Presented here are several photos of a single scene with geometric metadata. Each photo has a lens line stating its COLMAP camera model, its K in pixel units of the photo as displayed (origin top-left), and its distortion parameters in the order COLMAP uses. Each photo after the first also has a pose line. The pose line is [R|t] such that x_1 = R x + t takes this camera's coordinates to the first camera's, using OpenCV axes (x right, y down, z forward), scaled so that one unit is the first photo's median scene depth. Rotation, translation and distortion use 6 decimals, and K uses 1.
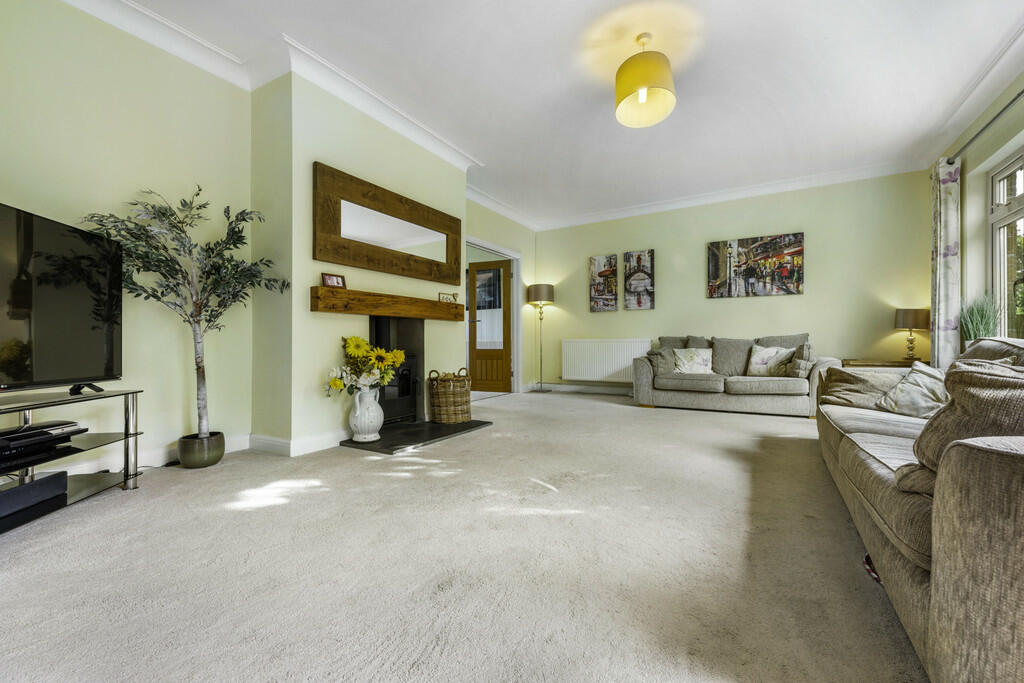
lens RADIAL K [[427.0, 0, 511.5], [0, 427.0, 344.1], [0, 0, 1]] dist [0.005952, -0.003210]
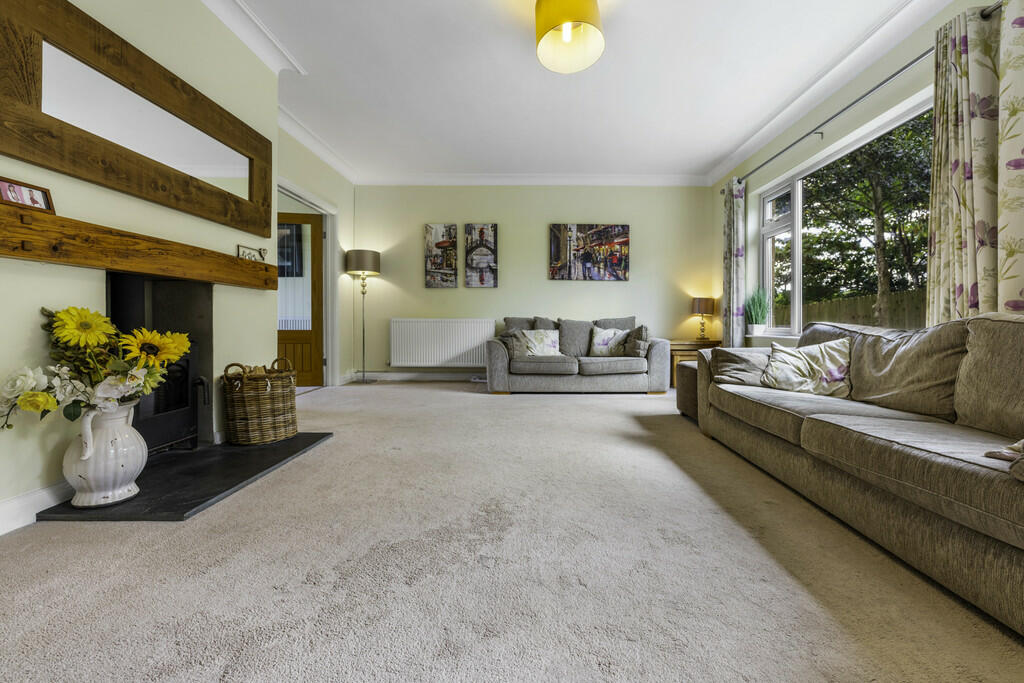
lens RADIAL K [[427.0, 0, 516.7], [0, 427.0, 325.9], [0, 0, 1]] dist [0.005952, -0.003210]
pose [[0.852663, 0.005641, 0.522430, -0.158072], [-0.007845, 0.999967, 0.002005, -0.000340], [-0.522402, -0.005808, 0.852680, 0.233072]]
